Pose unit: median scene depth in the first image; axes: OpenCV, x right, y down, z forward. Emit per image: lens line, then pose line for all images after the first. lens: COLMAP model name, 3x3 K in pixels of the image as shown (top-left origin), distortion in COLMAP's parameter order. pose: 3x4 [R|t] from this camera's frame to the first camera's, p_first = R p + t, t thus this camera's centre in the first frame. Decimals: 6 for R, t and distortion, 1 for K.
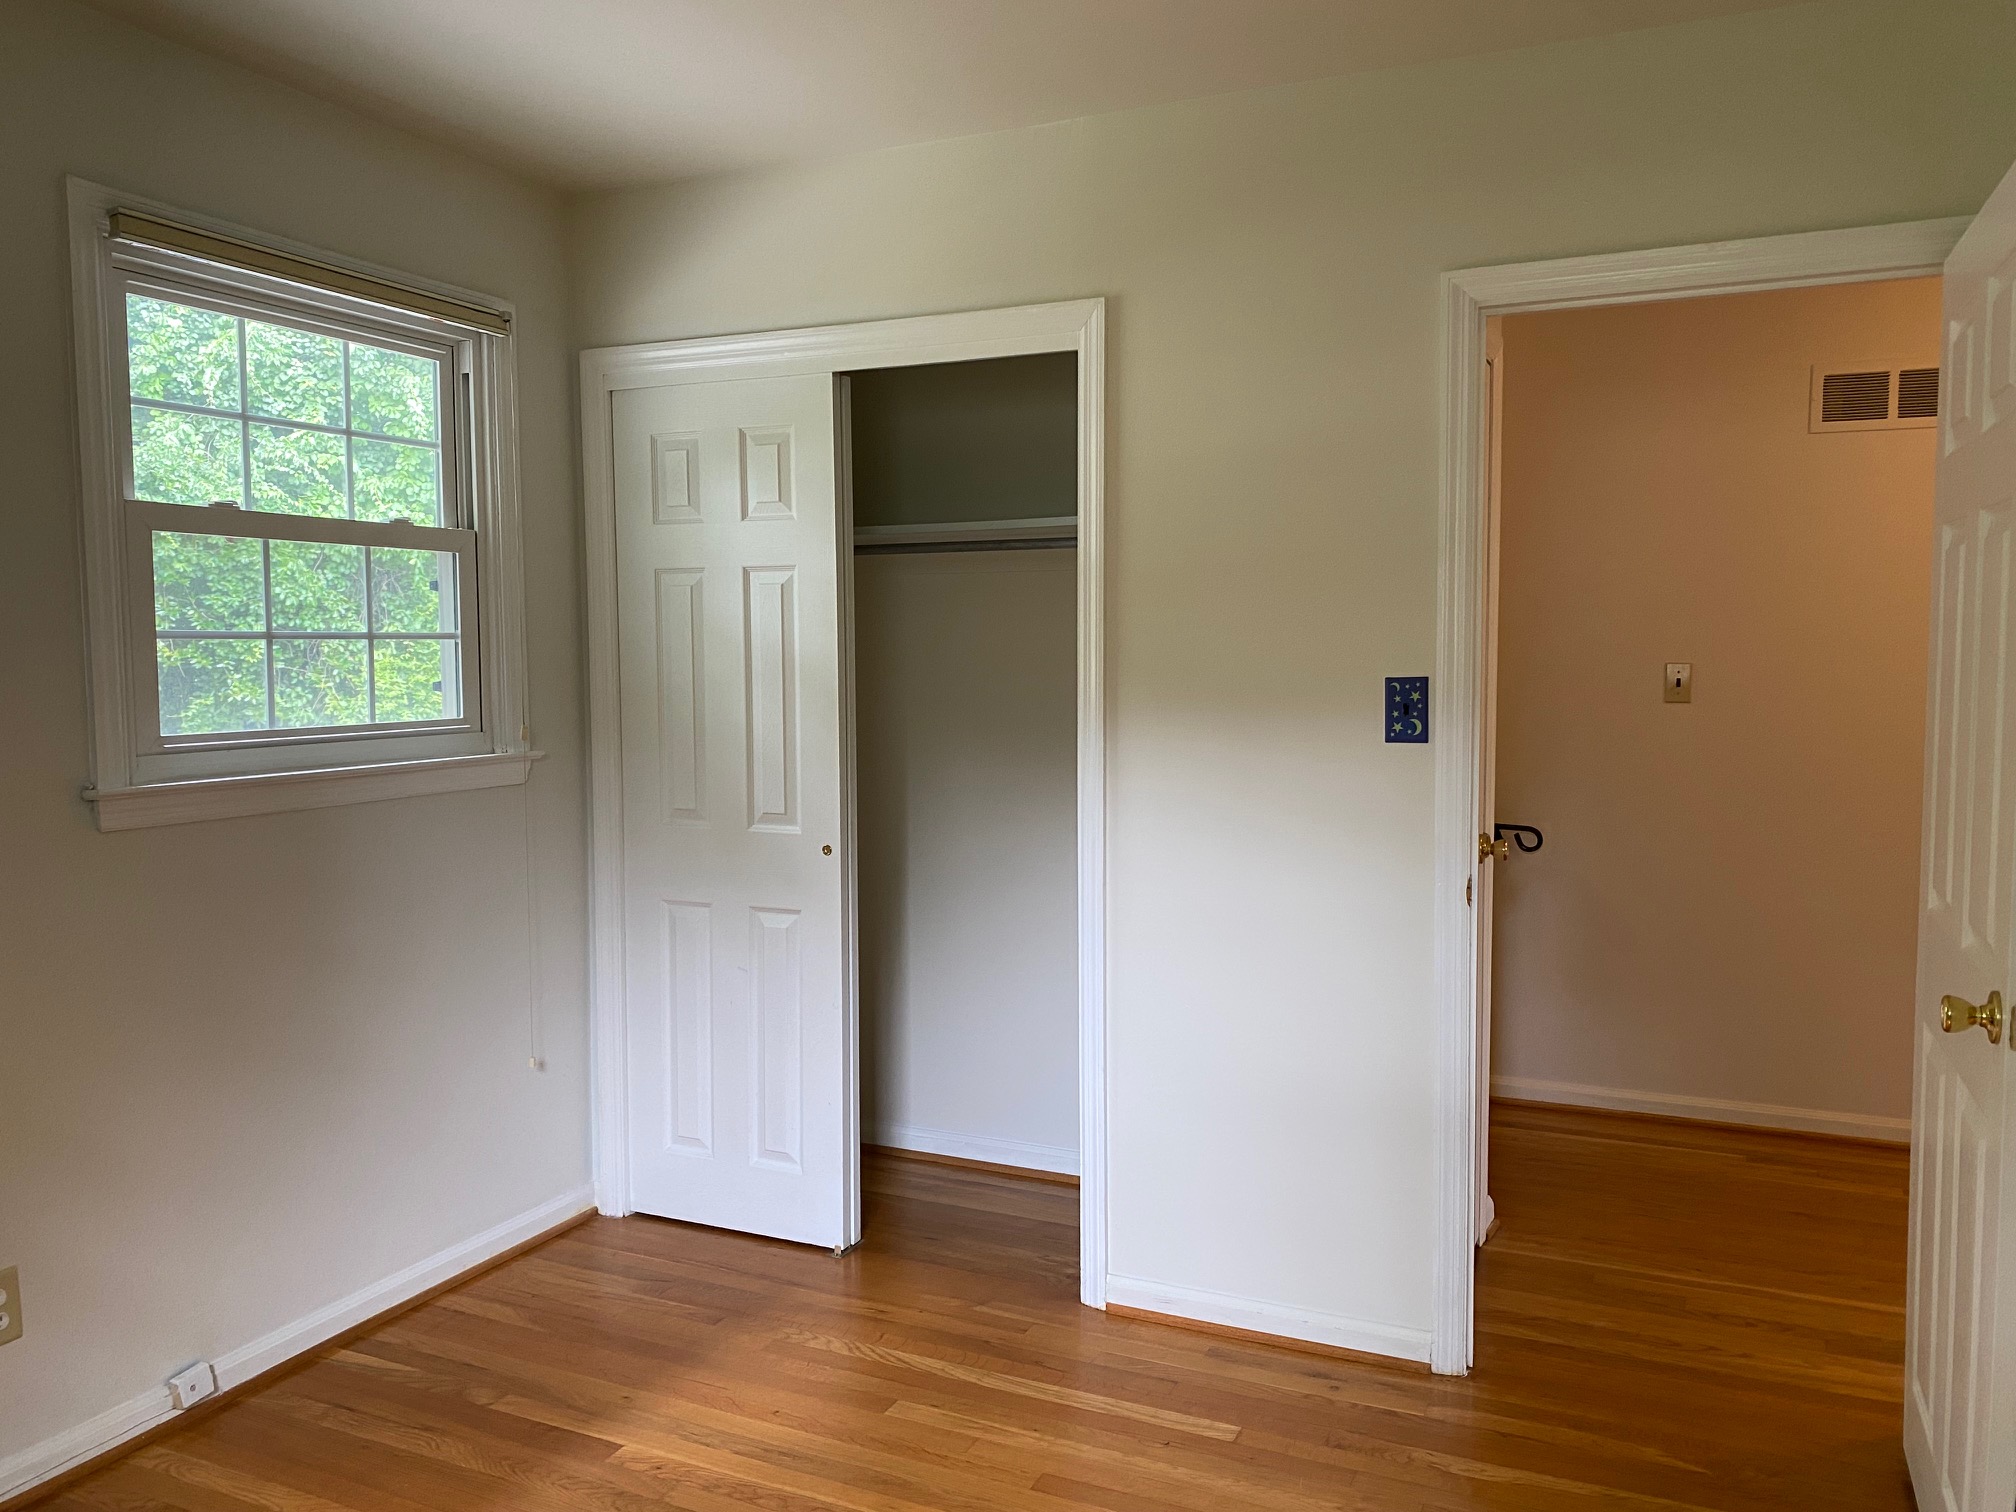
lens RADIAL K [[1532.1, 0, 1013.7], [0, 1532.1, 740.0], [0, 0, 1]] dist [0.116850, -0.198906]
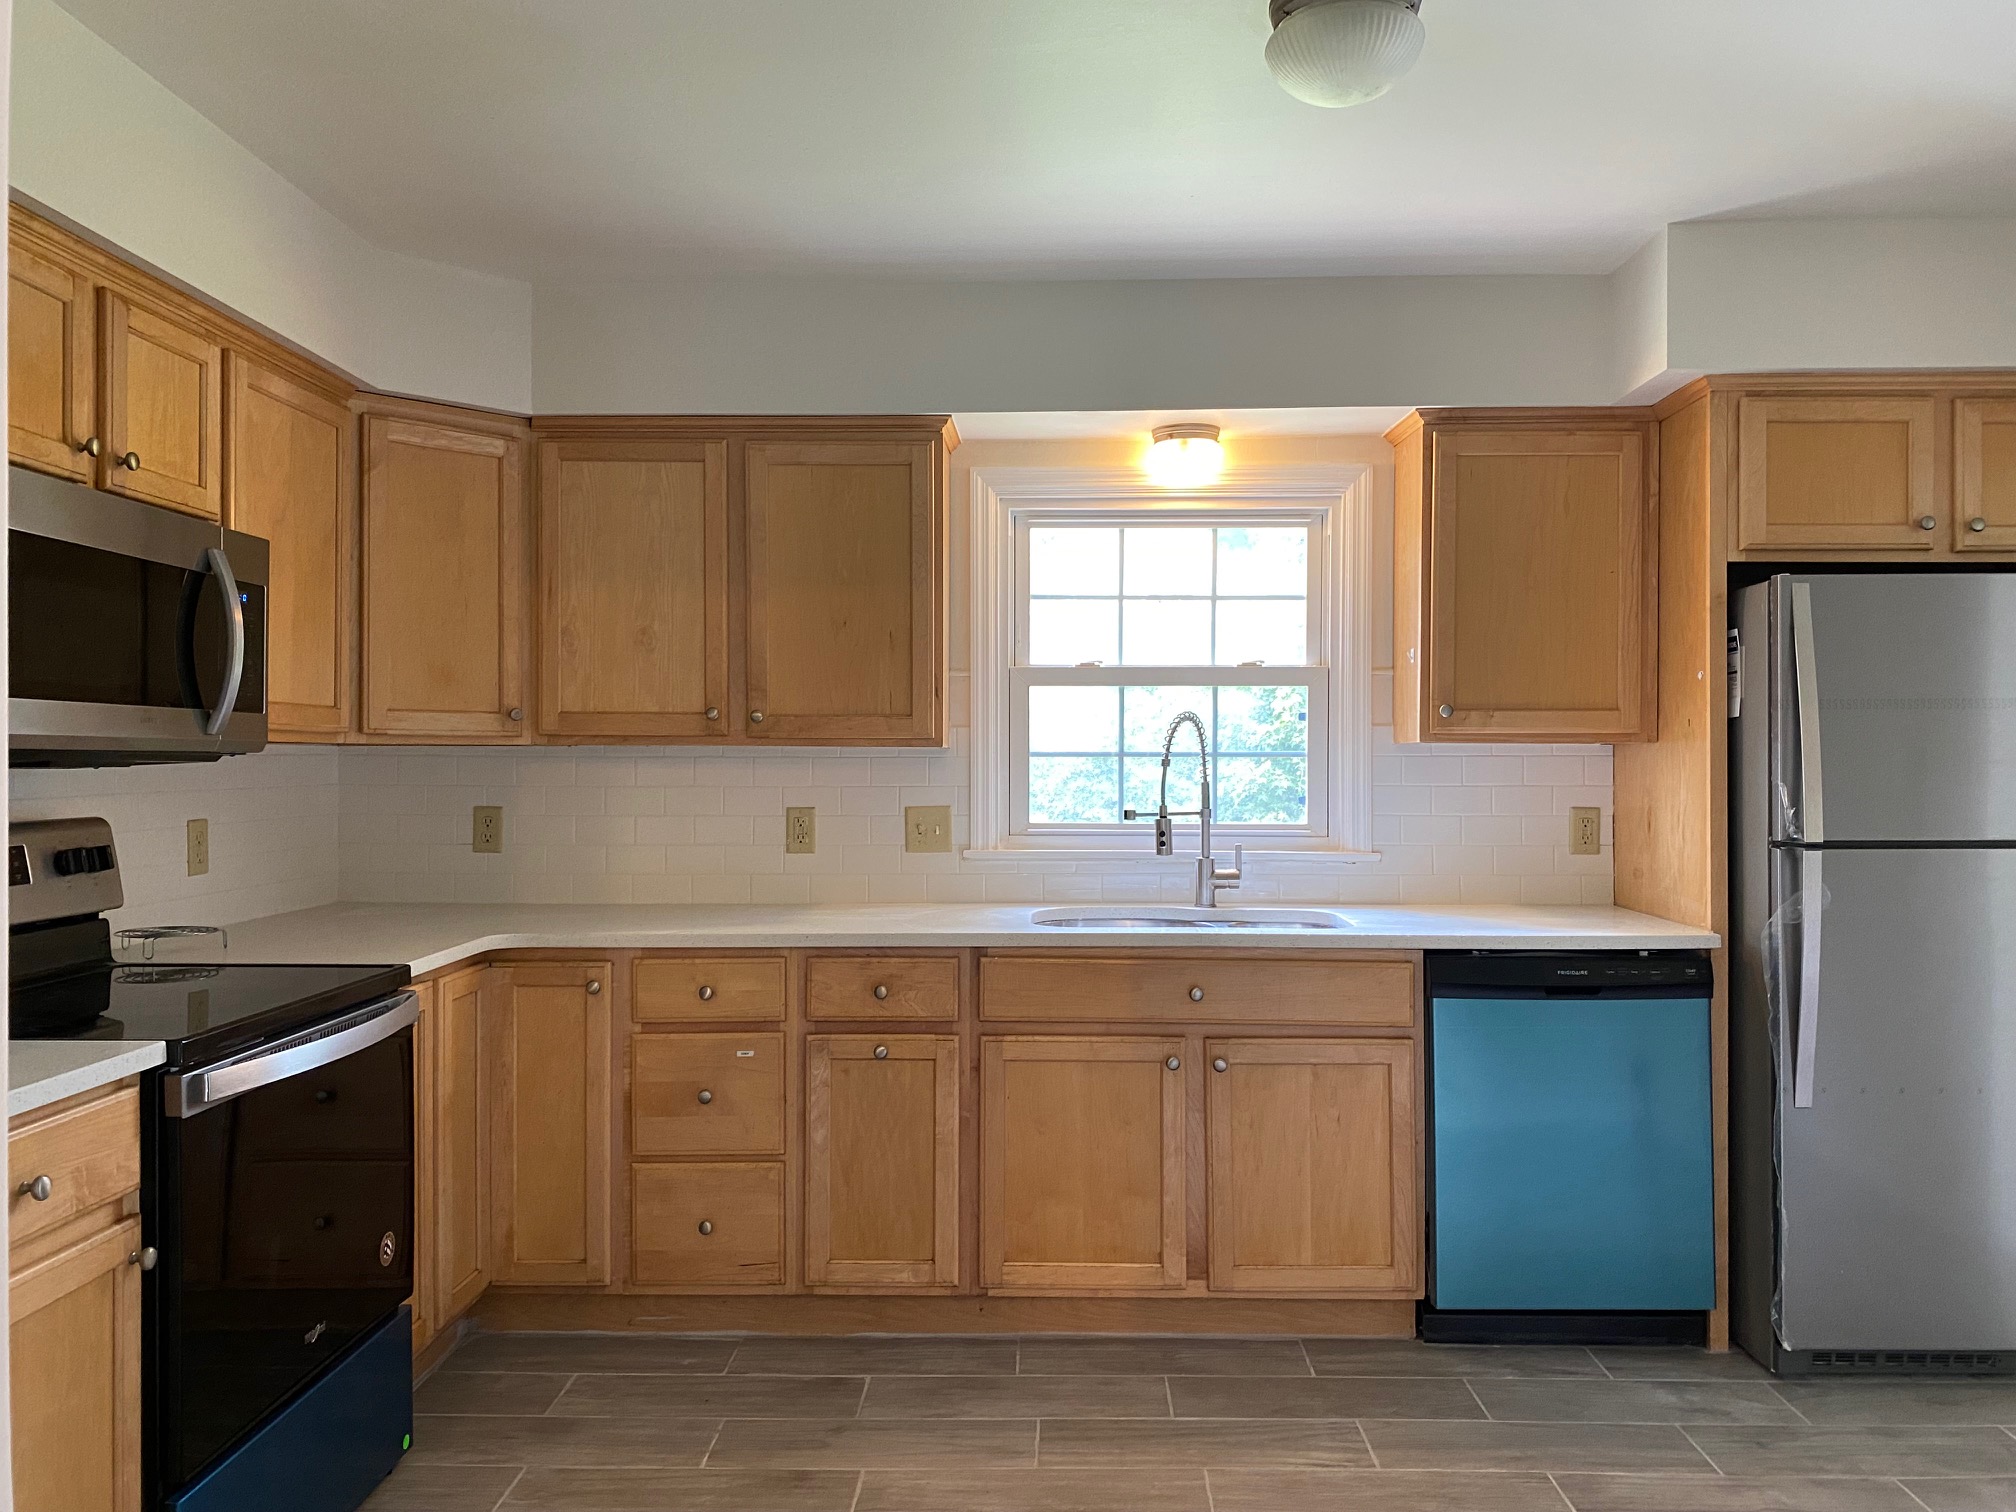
lens RADIAL K [[1532.1, 0, 1013.7], [0, 1532.1, 740.0], [0, 0, 1]] dist [0.116850, -0.198906]
pose [[0.412975, -0.006173, -0.910722, 0.675113], [-0.058692, 0.997718, -0.033378, -0.028688], [0.908849, 0.067237, 0.411670, 0.339871]]
